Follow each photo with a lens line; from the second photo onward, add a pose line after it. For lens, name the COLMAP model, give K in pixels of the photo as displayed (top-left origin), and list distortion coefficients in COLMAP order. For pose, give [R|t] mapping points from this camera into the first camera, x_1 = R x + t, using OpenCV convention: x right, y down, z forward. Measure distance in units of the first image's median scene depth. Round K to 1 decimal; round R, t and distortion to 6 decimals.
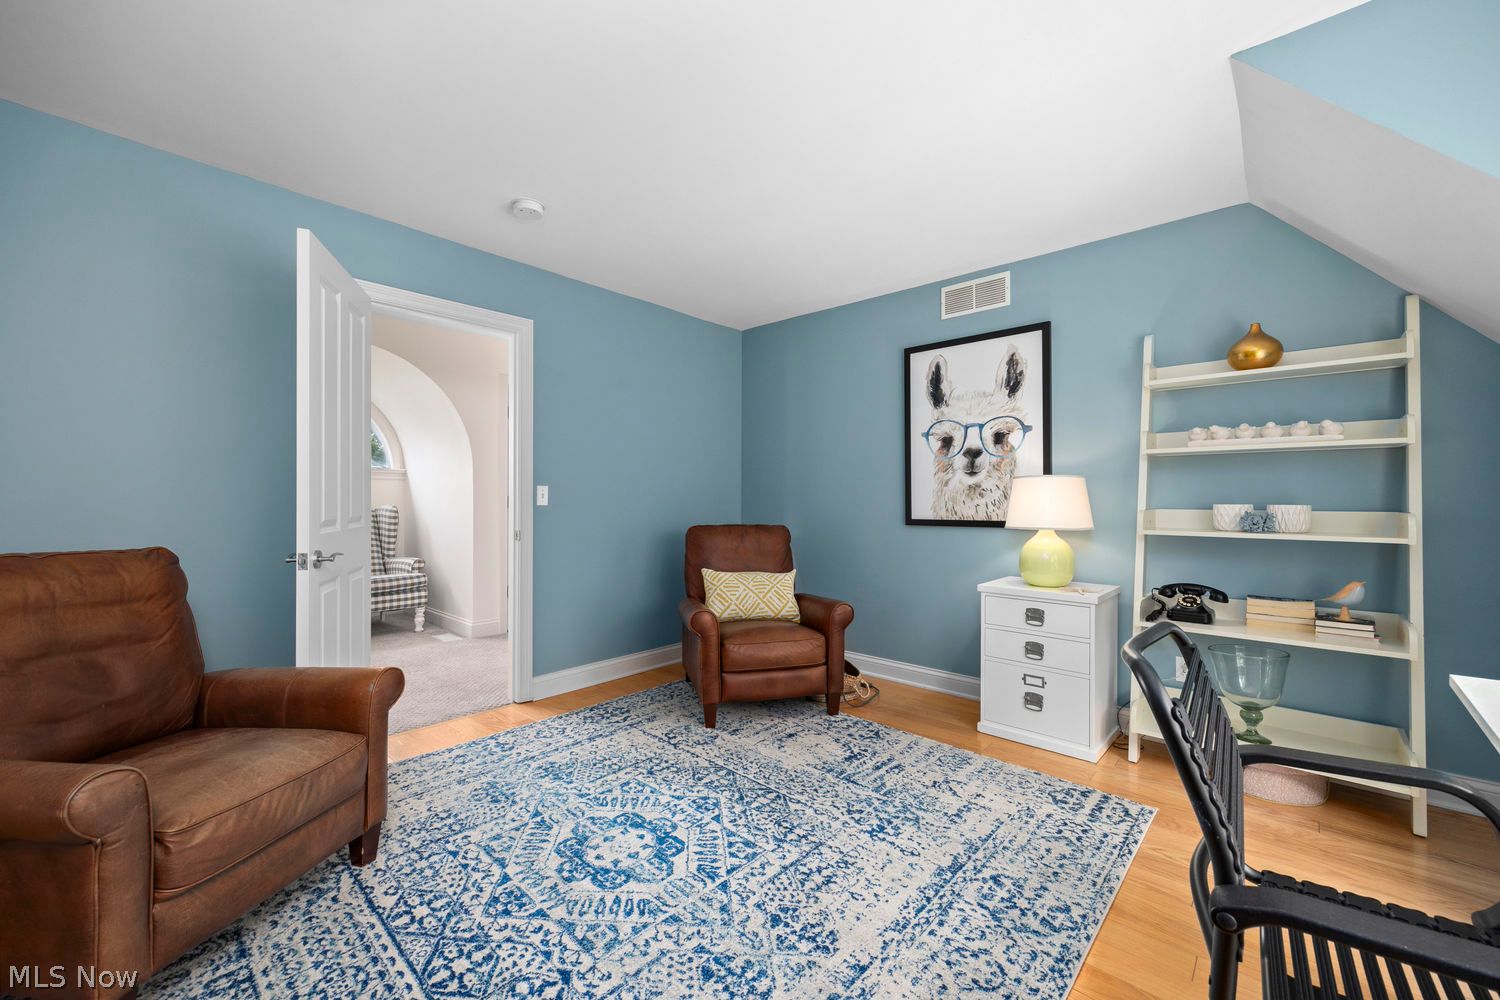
lens RADIAL K [[580.9, 0, 747.9], [0, 580.9, 500.4], [0, 0, 1]] dist [-0.001176, -0.000072]
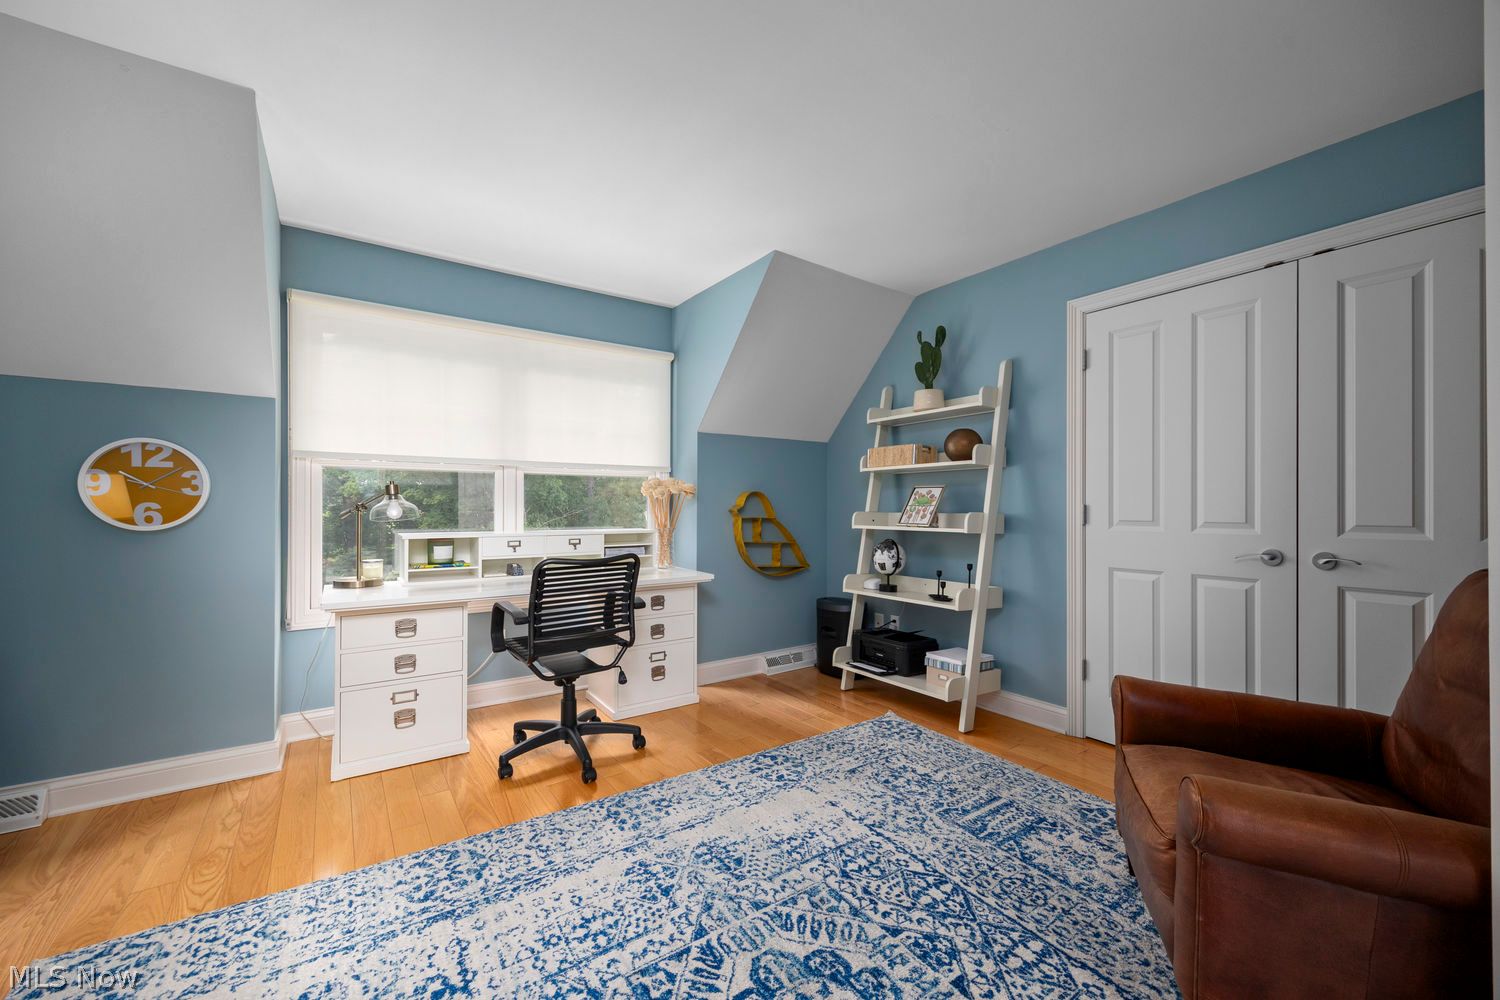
lens RADIAL K [[580.9, 0, 751.2], [0, 580.9, 497.4], [0, 0, 1]] dist [-0.001176, -0.000072]
pose [[-0.975439, -0.004814, 0.220215, -0.336795], [-0.005684, 0.999978, -0.003319, -0.011550], [-0.220194, -0.004490, -0.975446, 1.993554]]
